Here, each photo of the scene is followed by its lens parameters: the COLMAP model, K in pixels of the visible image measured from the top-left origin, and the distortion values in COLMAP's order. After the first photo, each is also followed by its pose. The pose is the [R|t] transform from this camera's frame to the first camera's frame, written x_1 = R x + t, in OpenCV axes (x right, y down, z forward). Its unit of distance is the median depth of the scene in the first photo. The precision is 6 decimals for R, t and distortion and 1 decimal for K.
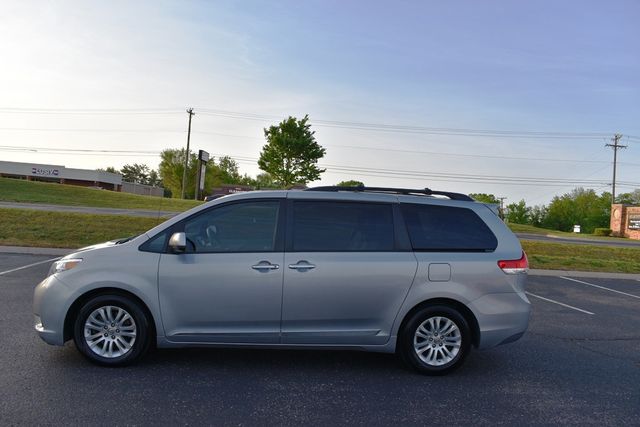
lens RADIAL K [[496.7, 0, 320.0], [0, 496.7, 213.5], [0, 0, 1]] dist [-0.097337, 0.009960]
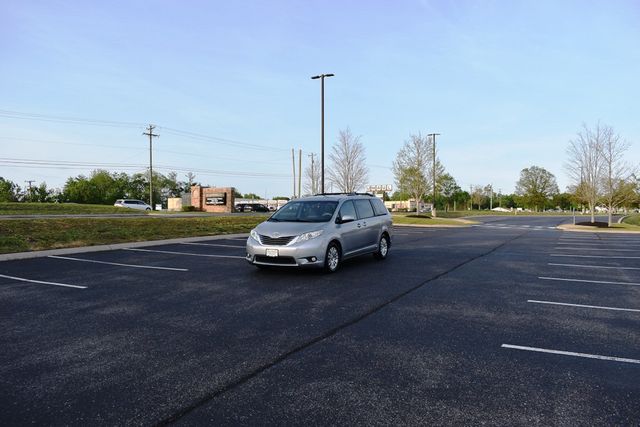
lens RADIAL K [[496.7, 0, 320.0], [0, 496.7, 213.5], [0, 0, 1]] dist [-0.097337, 0.009960]
pose [[0.566272, -0.075889, 0.820717, -0.301613], [0.041291, 0.997114, 0.063711, -0.017393], [-0.823184, -0.002190, 0.567771, -0.047119]]
